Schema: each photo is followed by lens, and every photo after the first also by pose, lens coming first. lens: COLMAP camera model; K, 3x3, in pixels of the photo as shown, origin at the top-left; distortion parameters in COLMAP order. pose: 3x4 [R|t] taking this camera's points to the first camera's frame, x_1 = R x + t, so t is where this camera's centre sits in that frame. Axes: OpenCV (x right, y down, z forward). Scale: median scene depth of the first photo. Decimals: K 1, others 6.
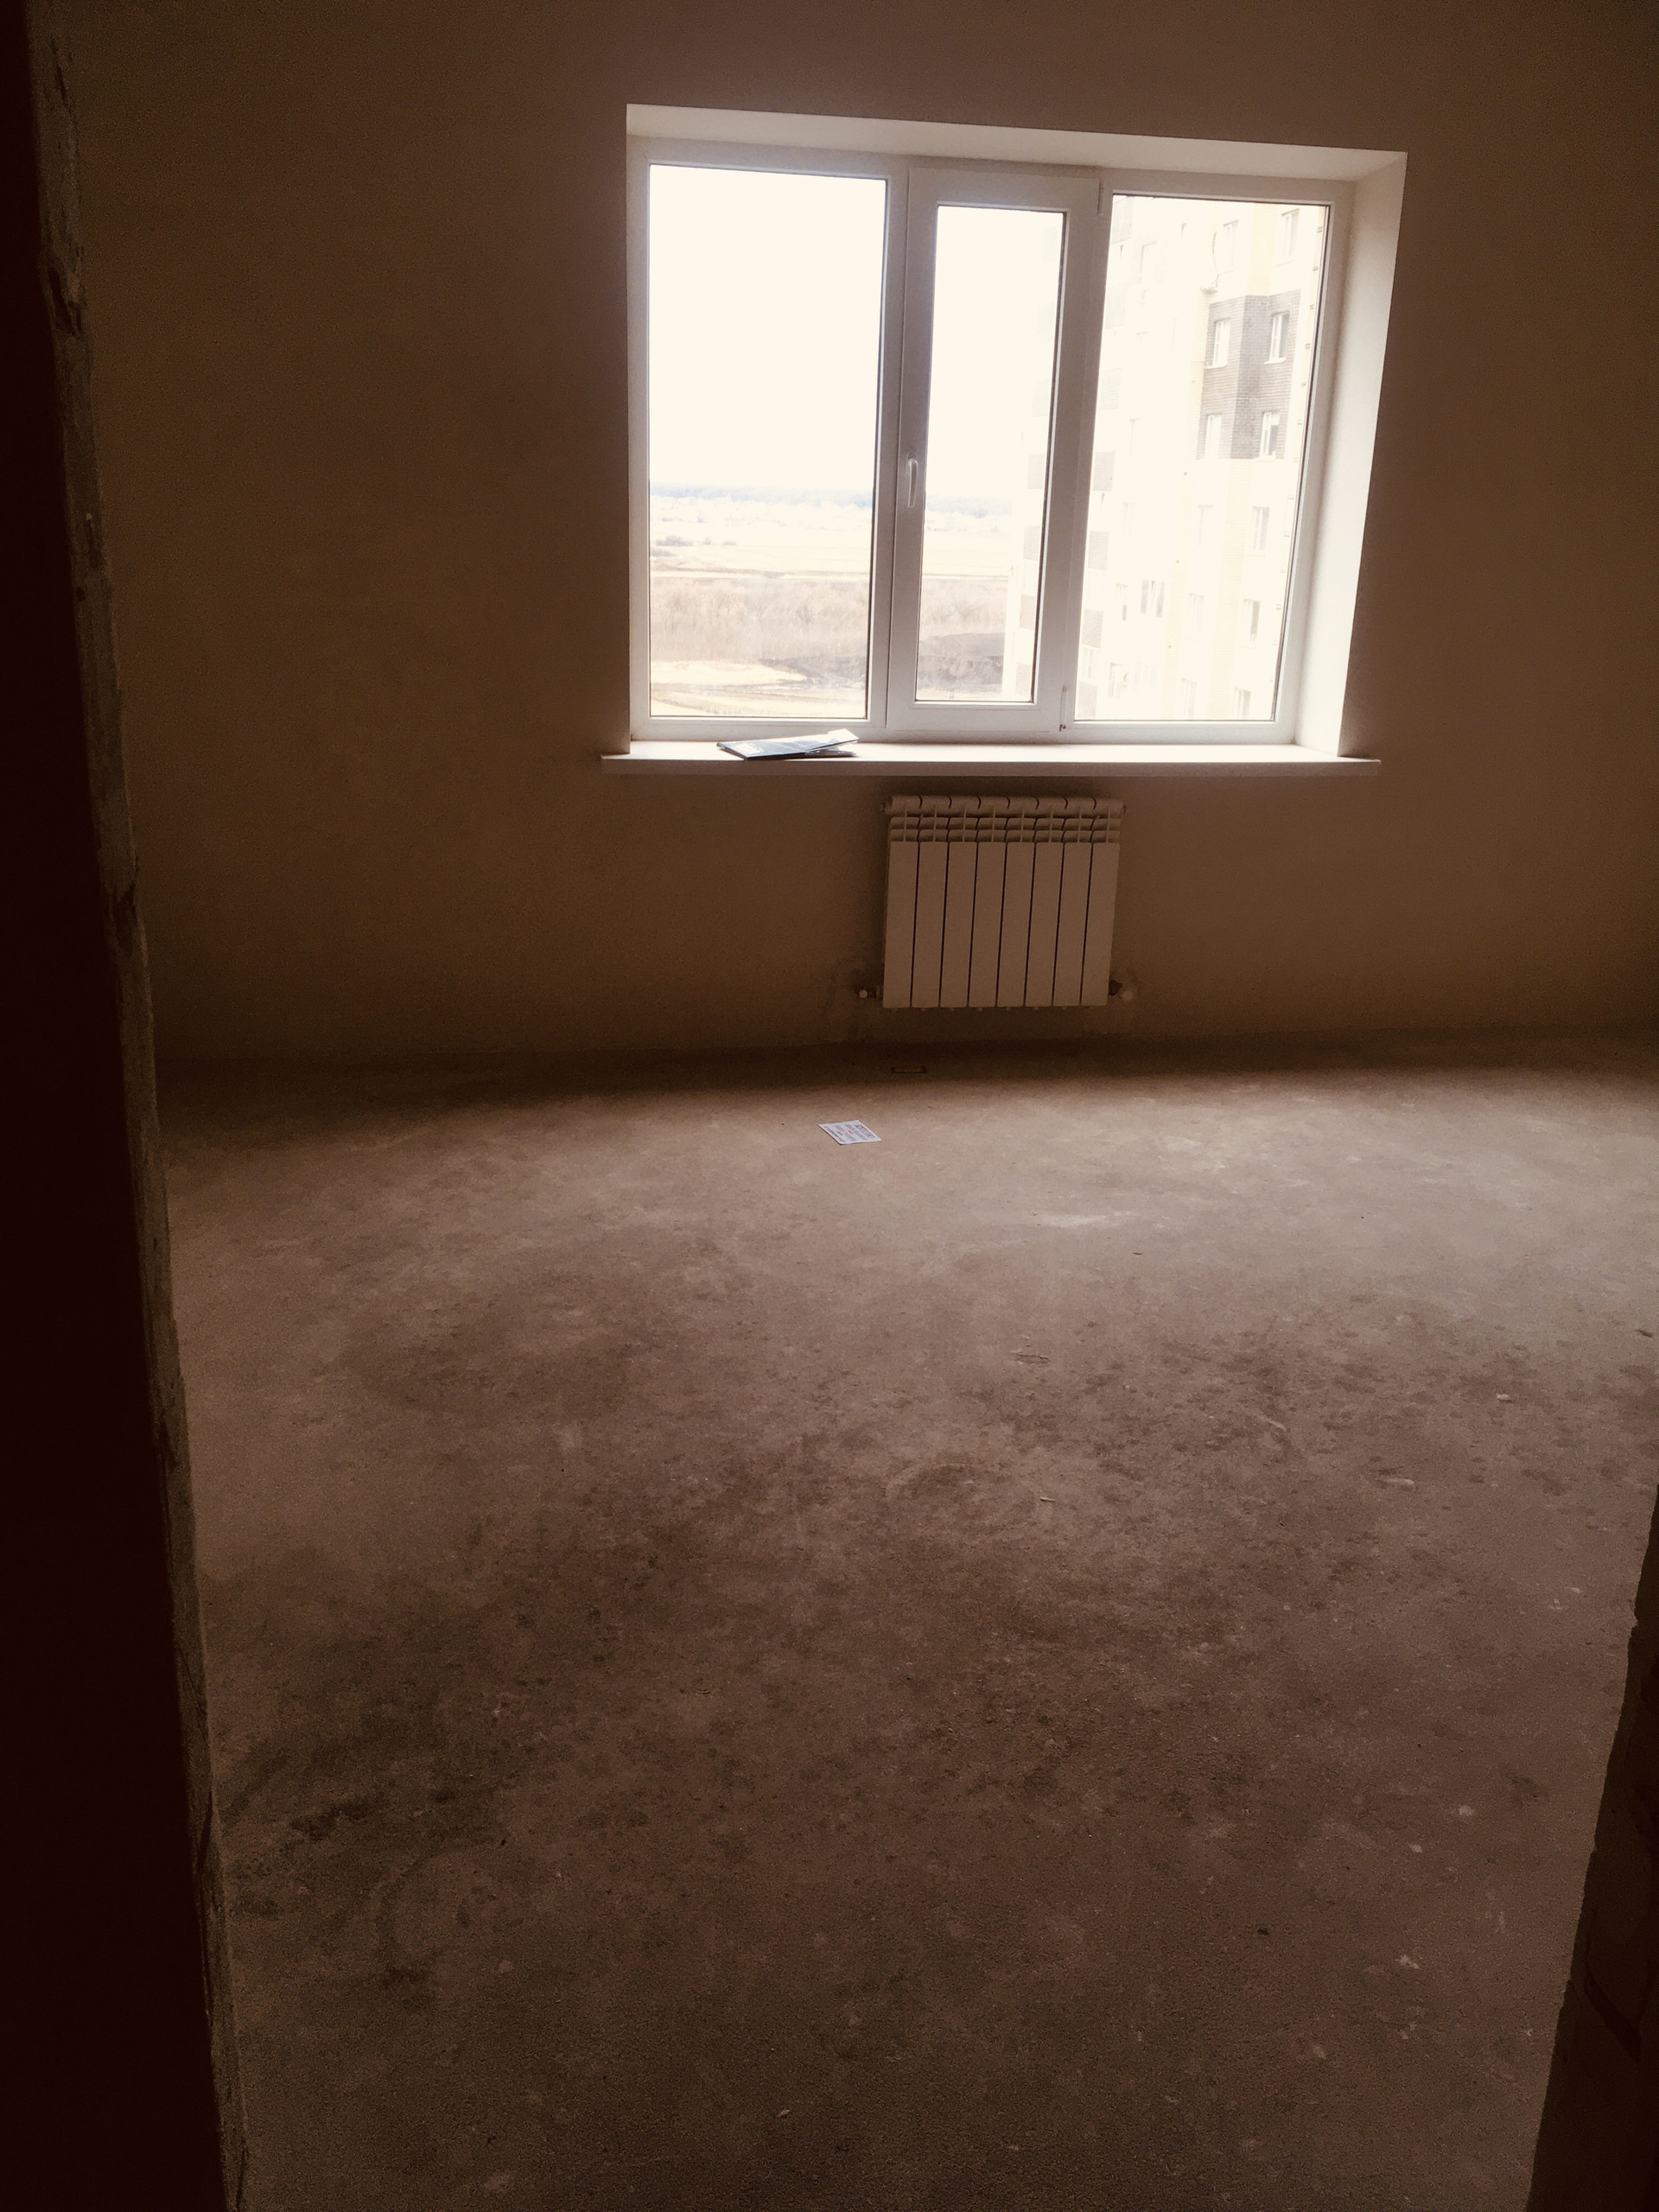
lens RADIAL K [[1869.9, 0, 829.5], [0, 1869.9, 1106.0], [0, 0, 1]] dist [0.047539, -0.052175]
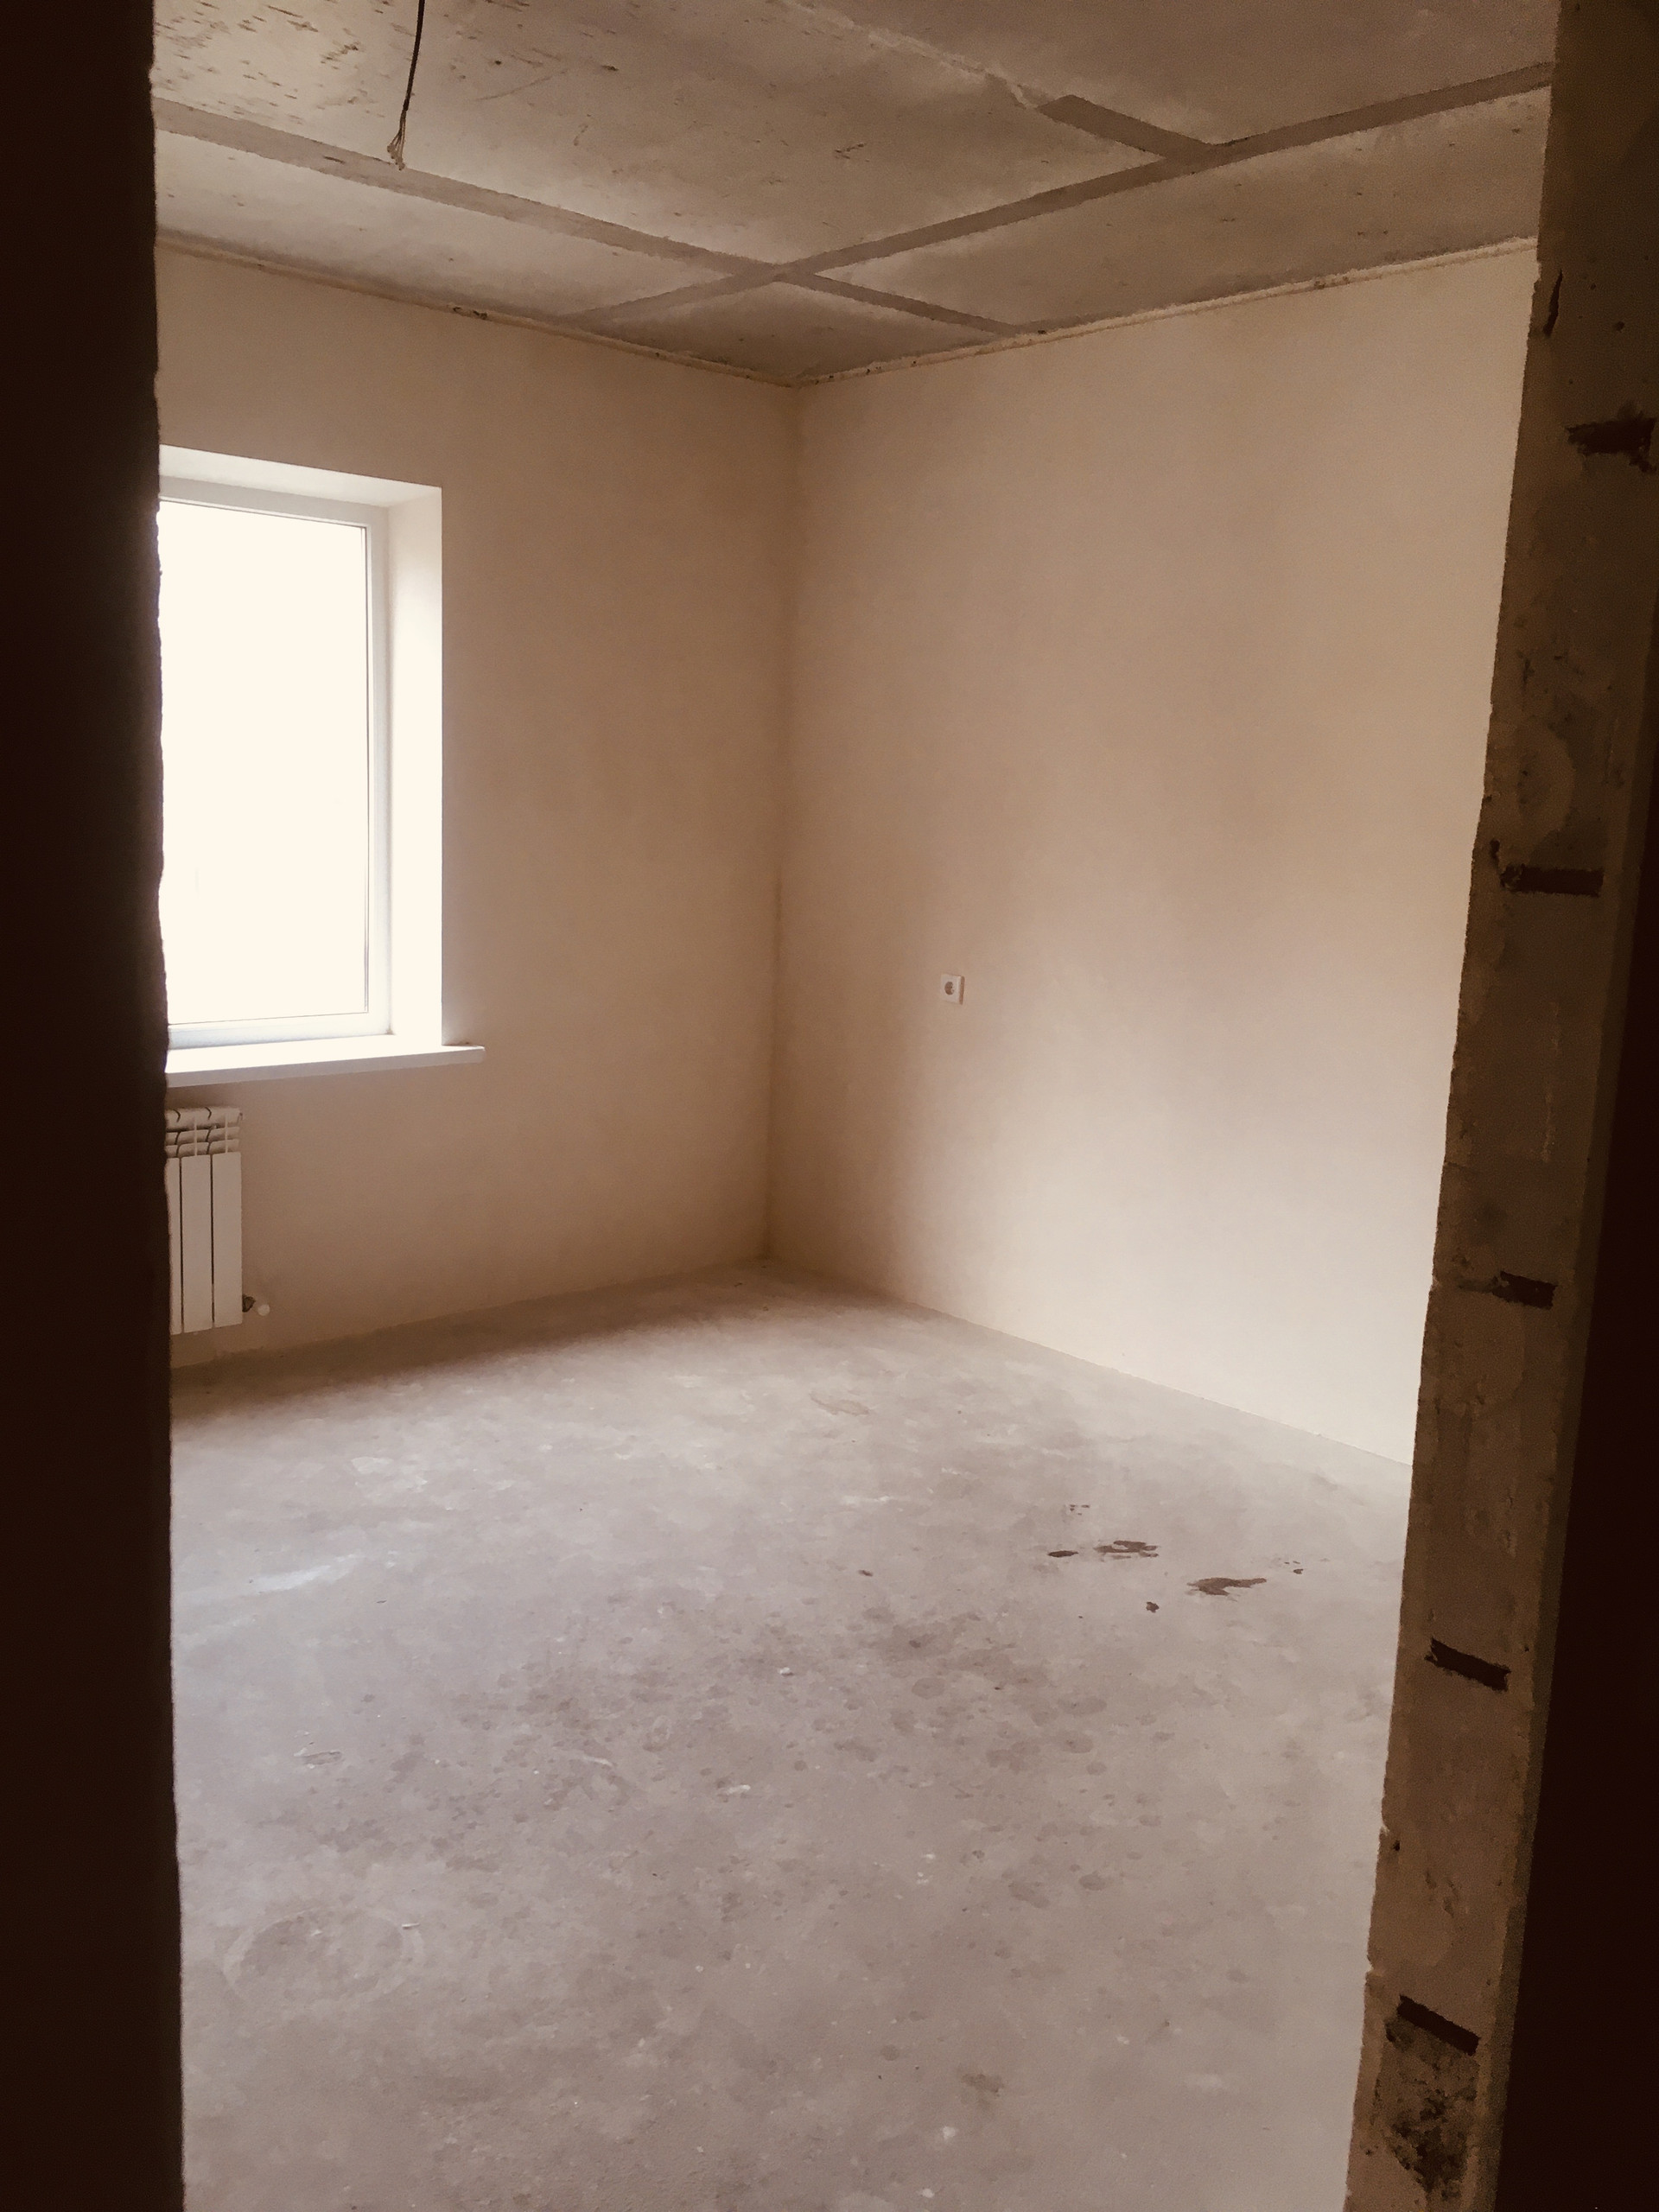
lens RADIAL K [[1858.8, 0, 829.5], [0, 1858.8, 1106.0], [0, 0, 1]] dist [0.090452, -0.133403]
pose [[0.847274, -0.084831, 0.524338, -0.123780], [0.149458, 0.985354, -0.082091, -0.058307], [-0.509695, 0.147920, 0.847544, 0.060968]]
